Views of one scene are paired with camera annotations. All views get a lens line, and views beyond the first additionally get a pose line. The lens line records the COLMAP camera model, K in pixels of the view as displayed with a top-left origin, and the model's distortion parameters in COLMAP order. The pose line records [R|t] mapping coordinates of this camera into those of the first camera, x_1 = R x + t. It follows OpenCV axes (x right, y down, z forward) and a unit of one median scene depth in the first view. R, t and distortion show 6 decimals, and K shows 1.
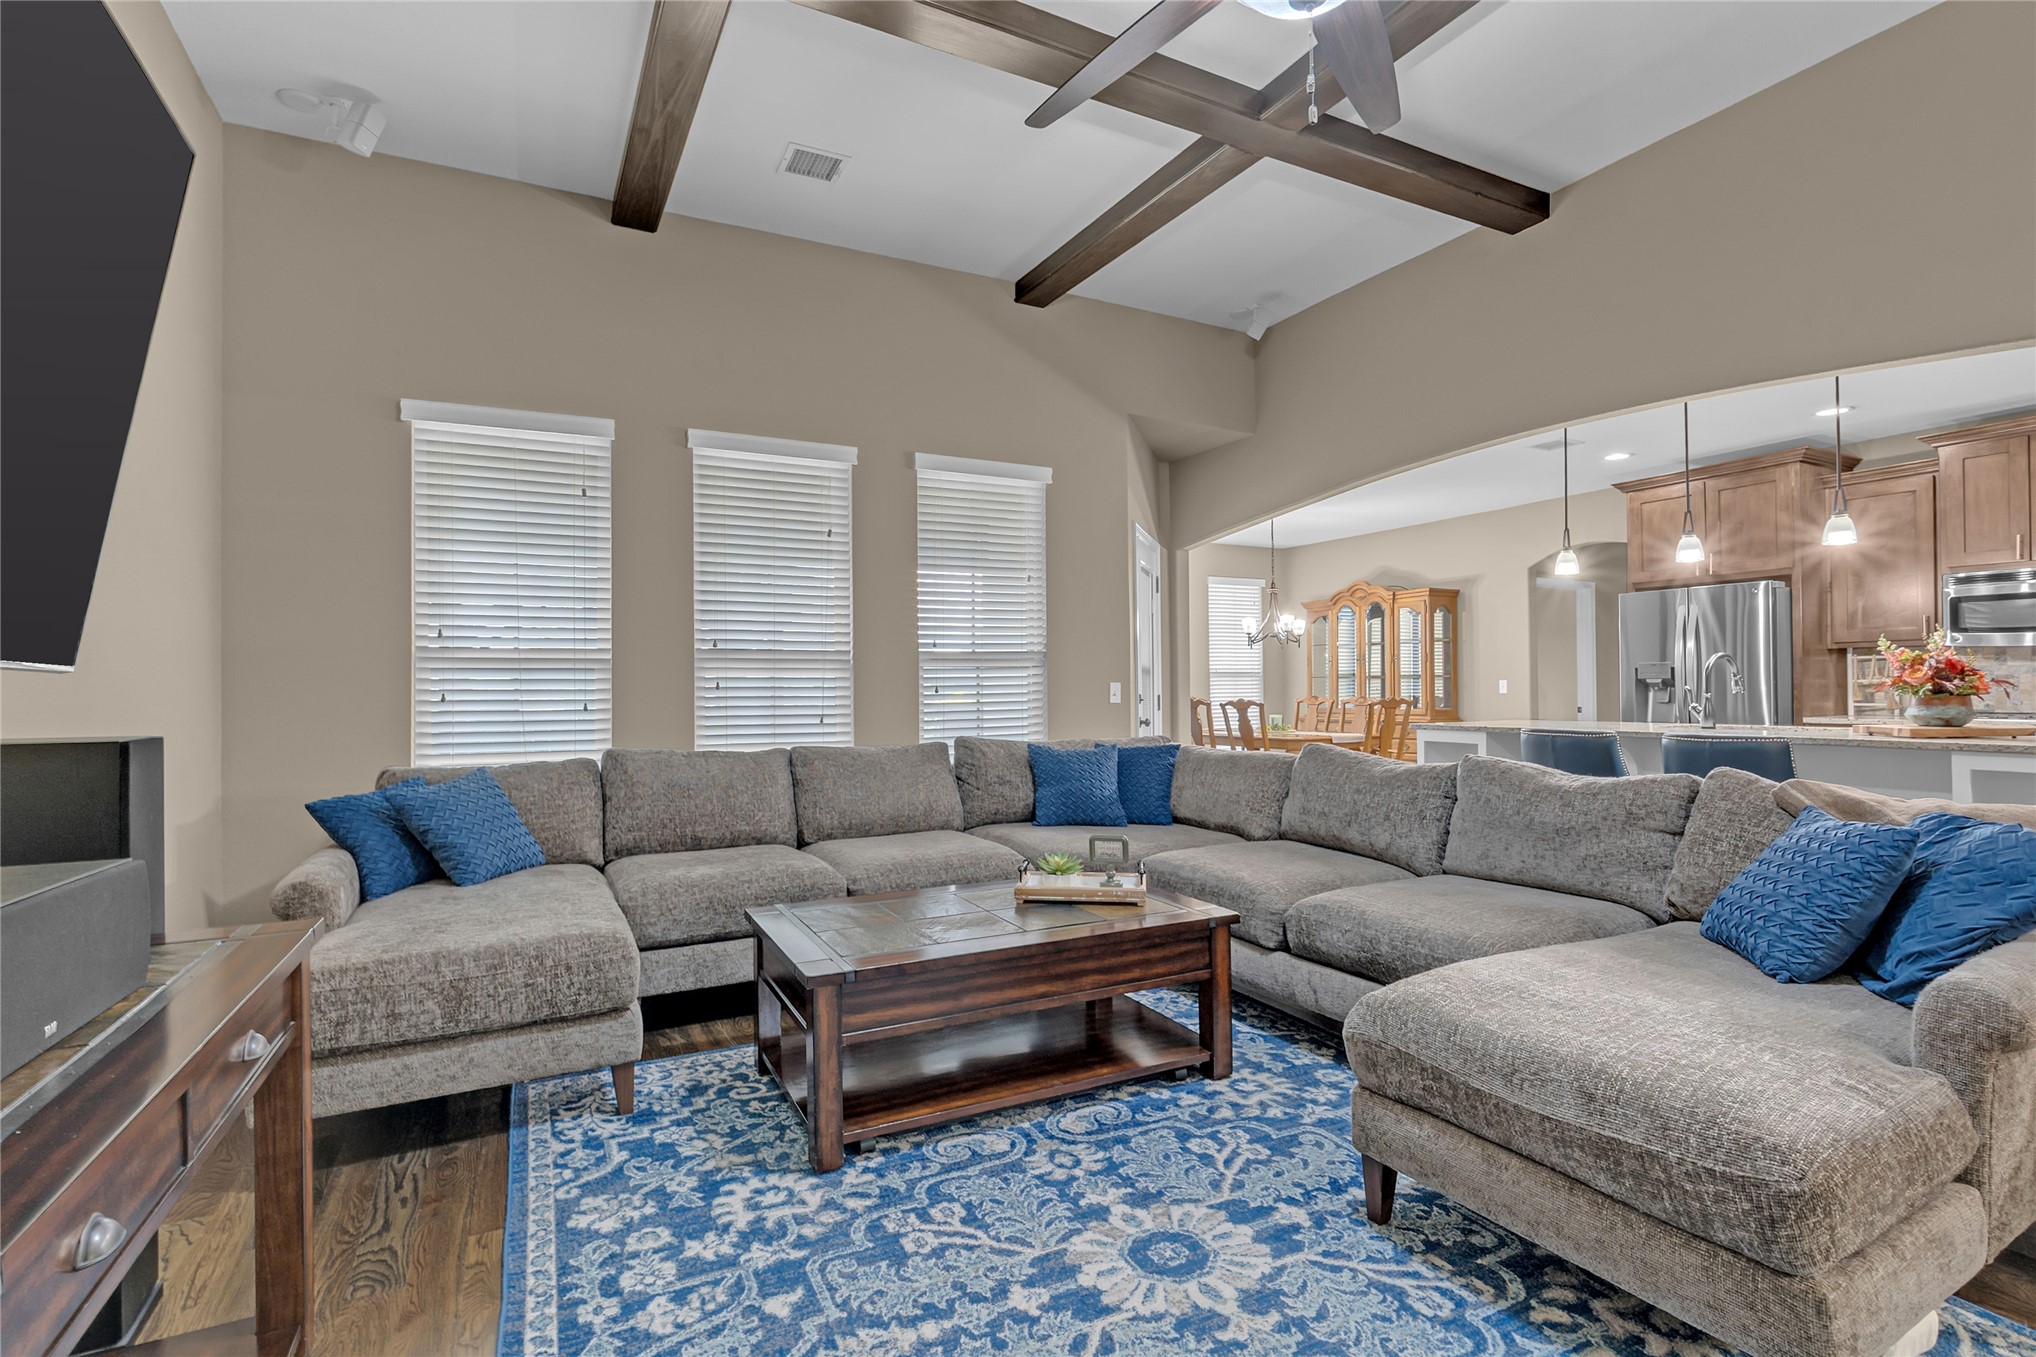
lens RADIAL K [[945.6, 0, 1037.1], [0, 945.6, 678.4], [0, 0, 1]] dist [-0.012538, 0.002579]
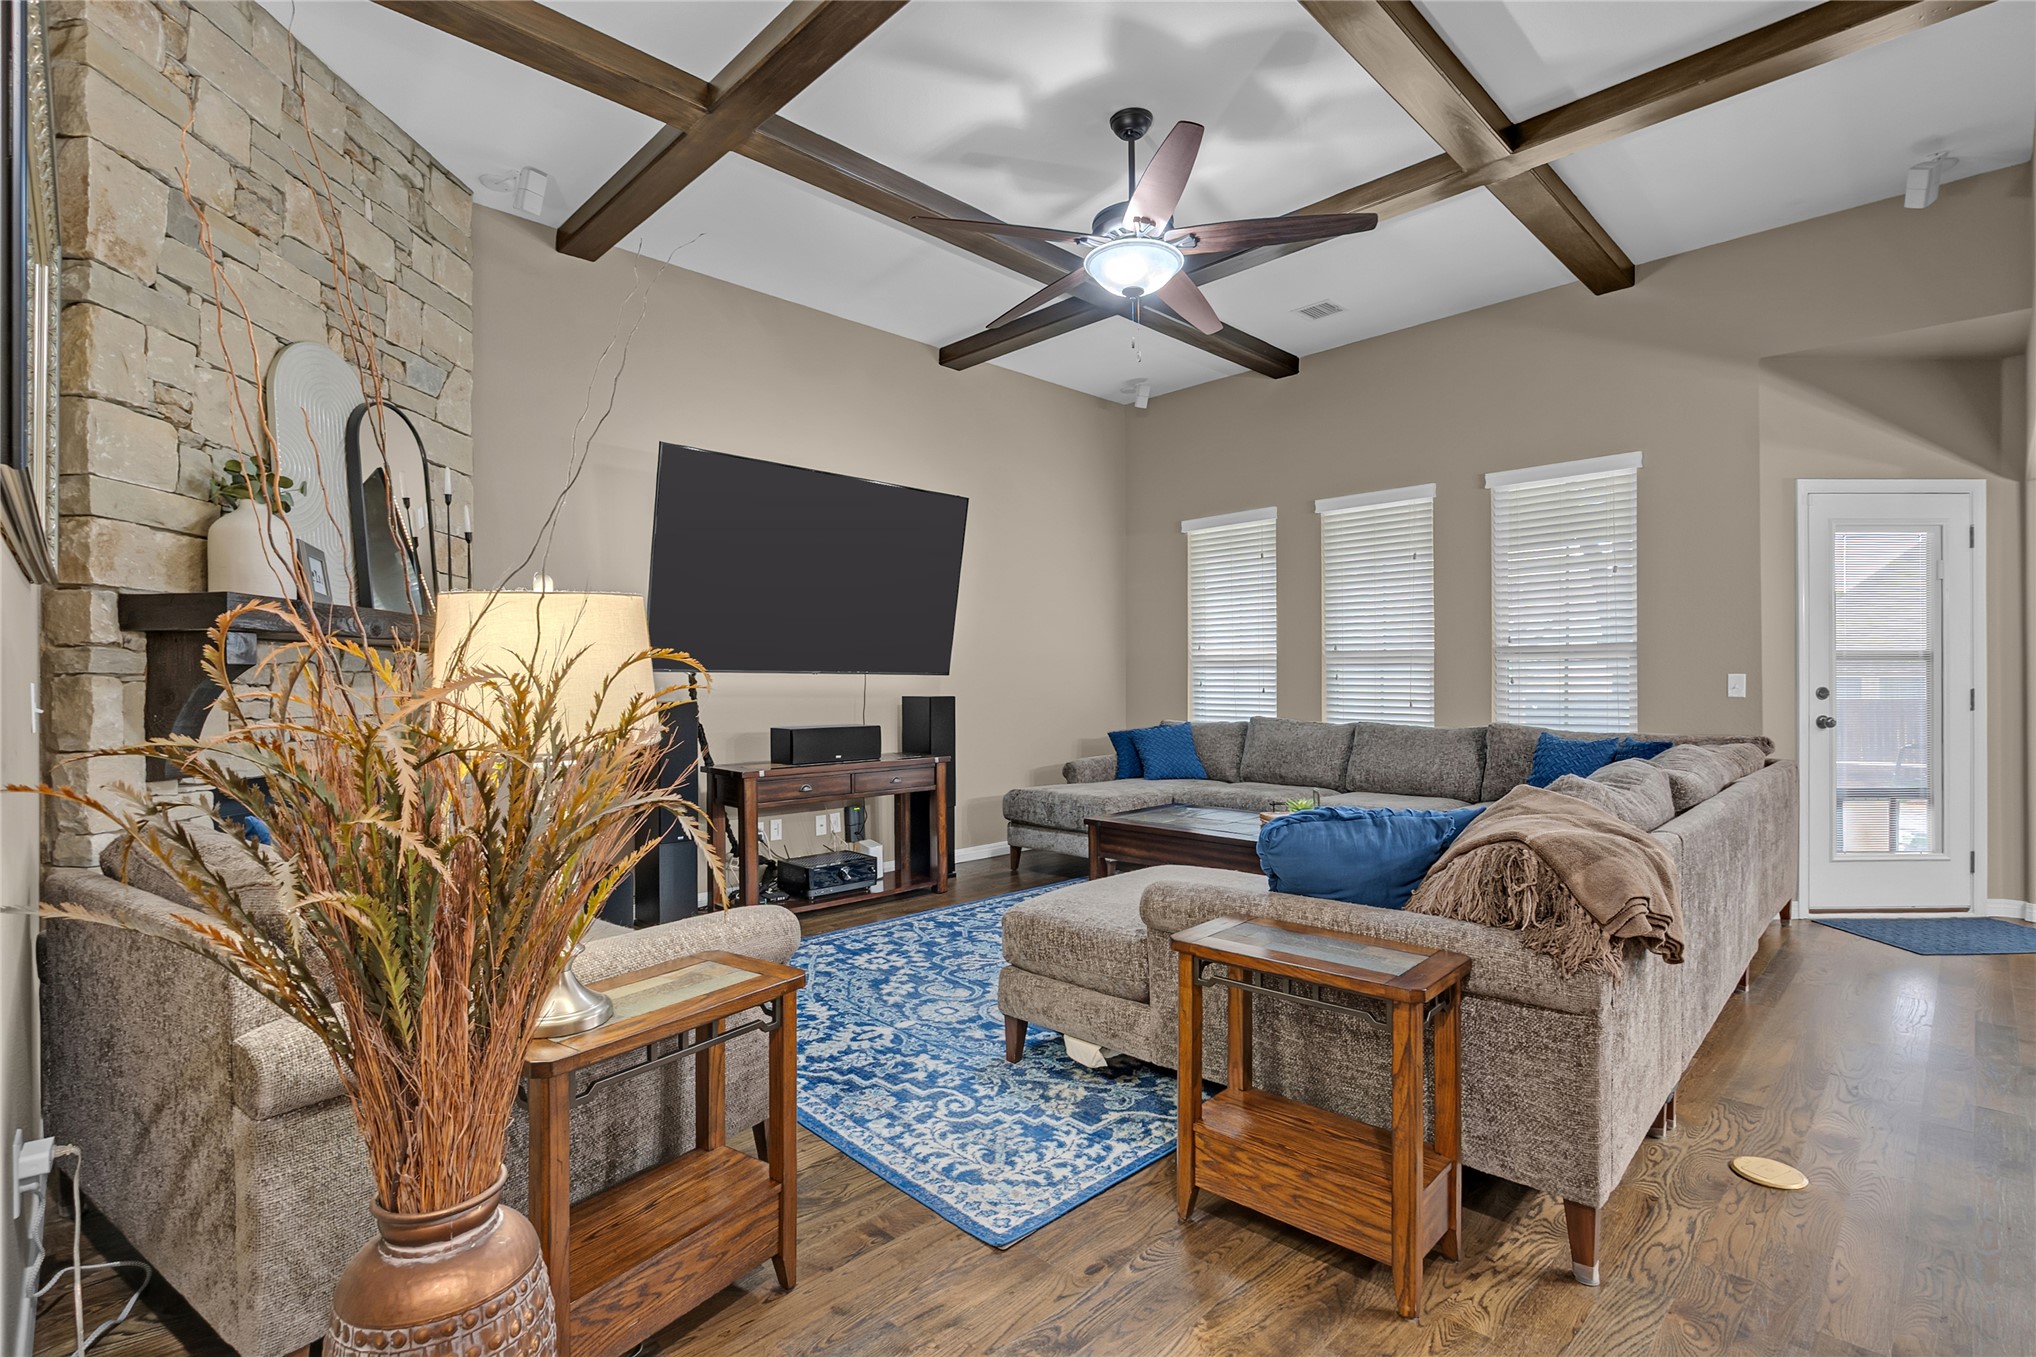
lens RADIAL K [[945.6, 0, 1028.1], [0, 945.6, 681.6], [0, 0, 1]] dist [-0.012538, 0.002579]
pose [[0.292856, 0.008668, -0.956117, 0.926670], [0.010953, 0.999863, 0.012420, -0.008030], [0.956094, -0.014109, 0.292720, 0.146875]]
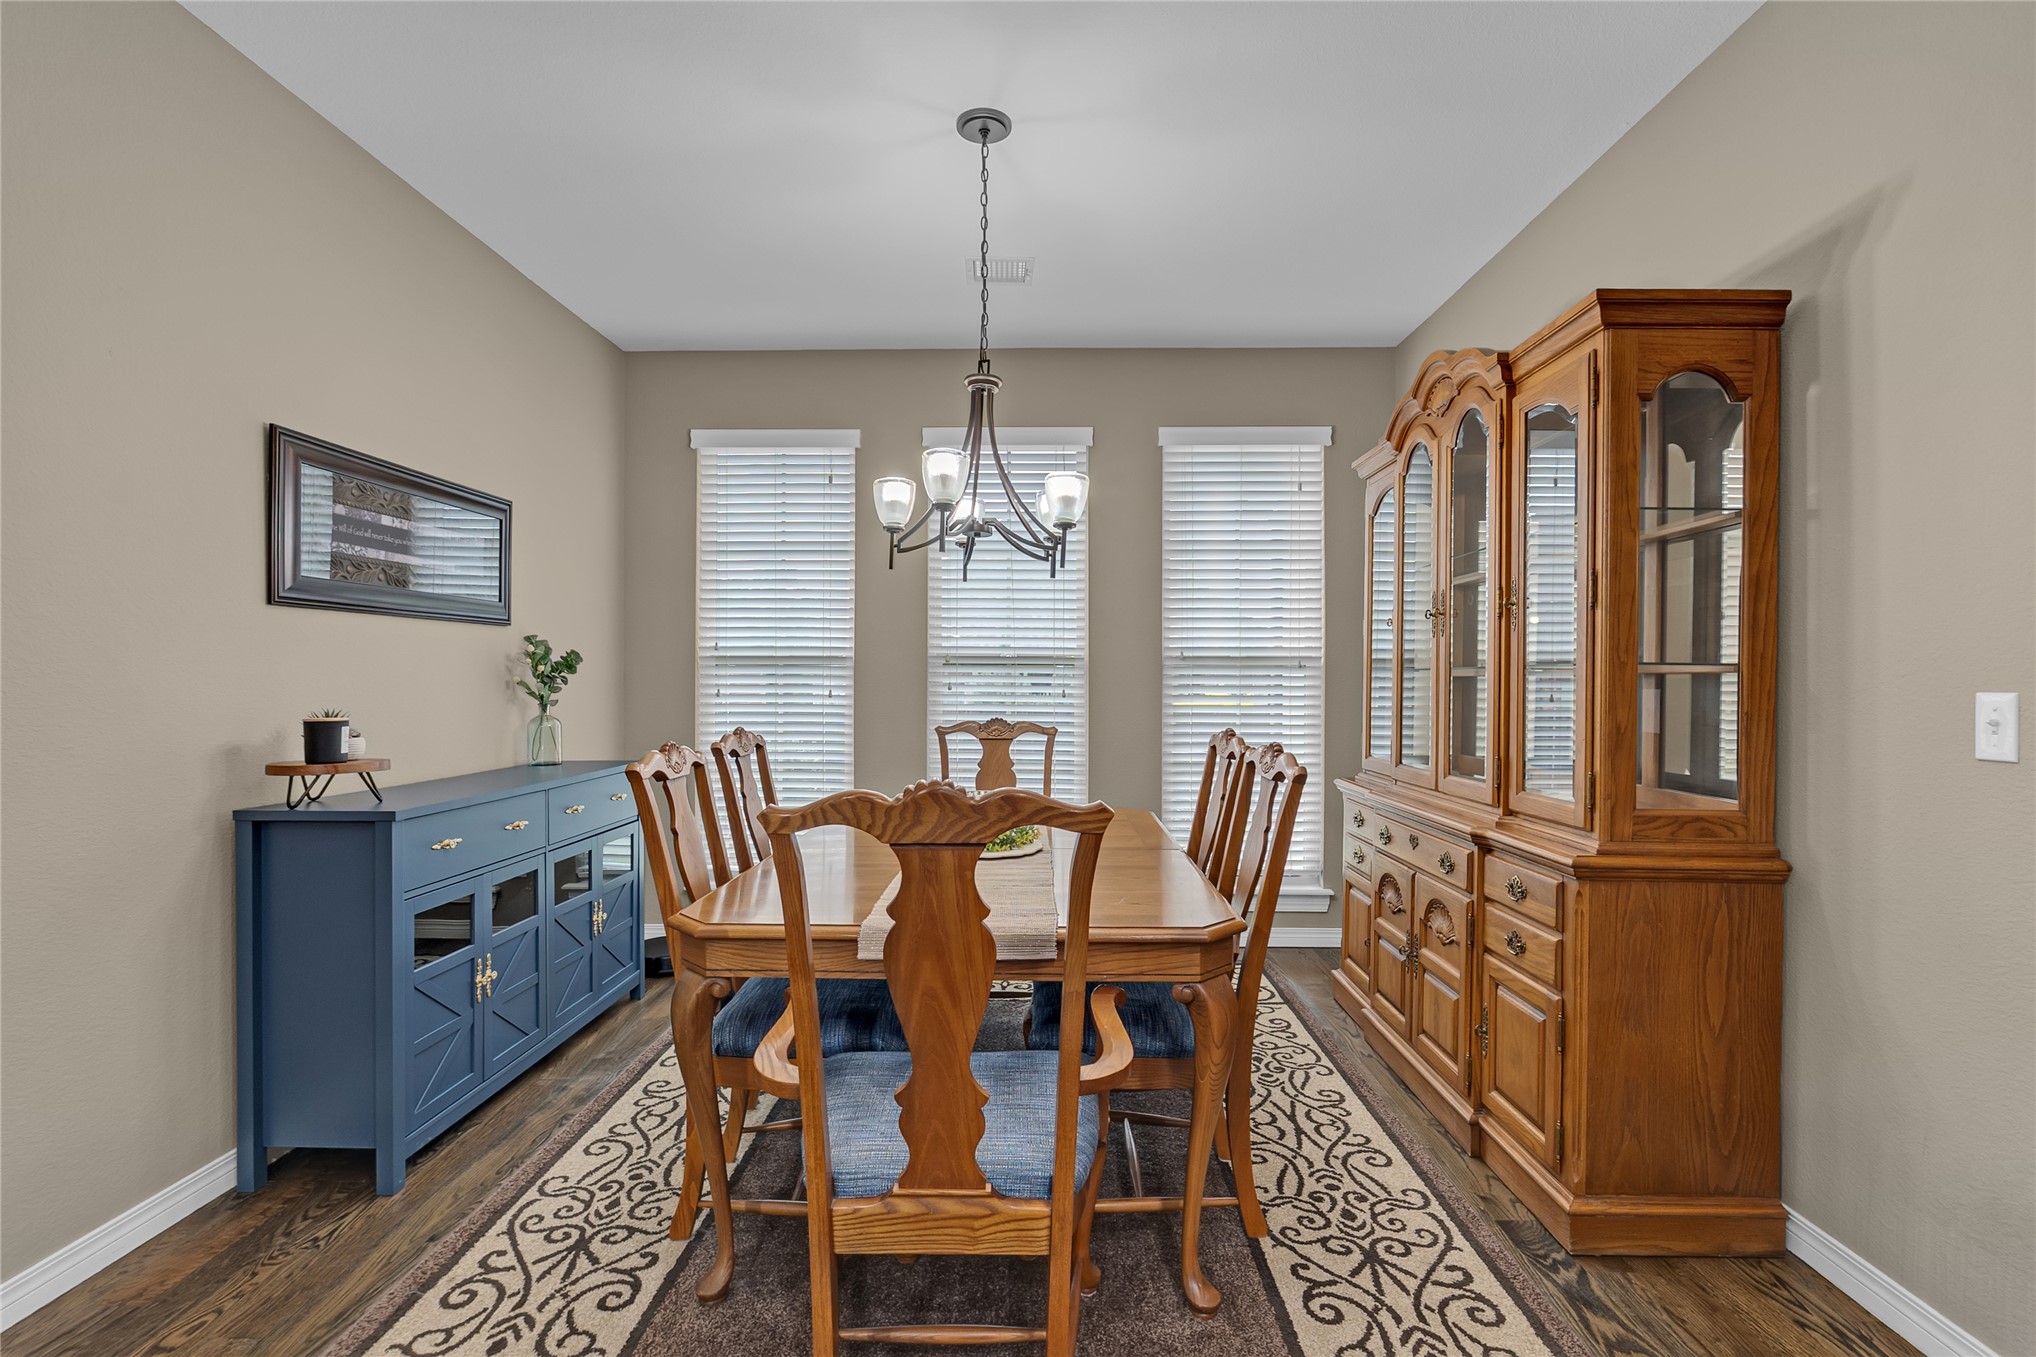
lens RADIAL K [[945.6, 0, 1029.4], [0, 945.6, 684.6], [0, 0, 1]] dist [-0.012538, 0.002579]
pose [[0.879955, 0.013432, -0.474867, 0.831668], [-0.004103, 0.999778, 0.020675, -0.004771], [0.475039, -0.016245, 0.879815, 1.497658]]
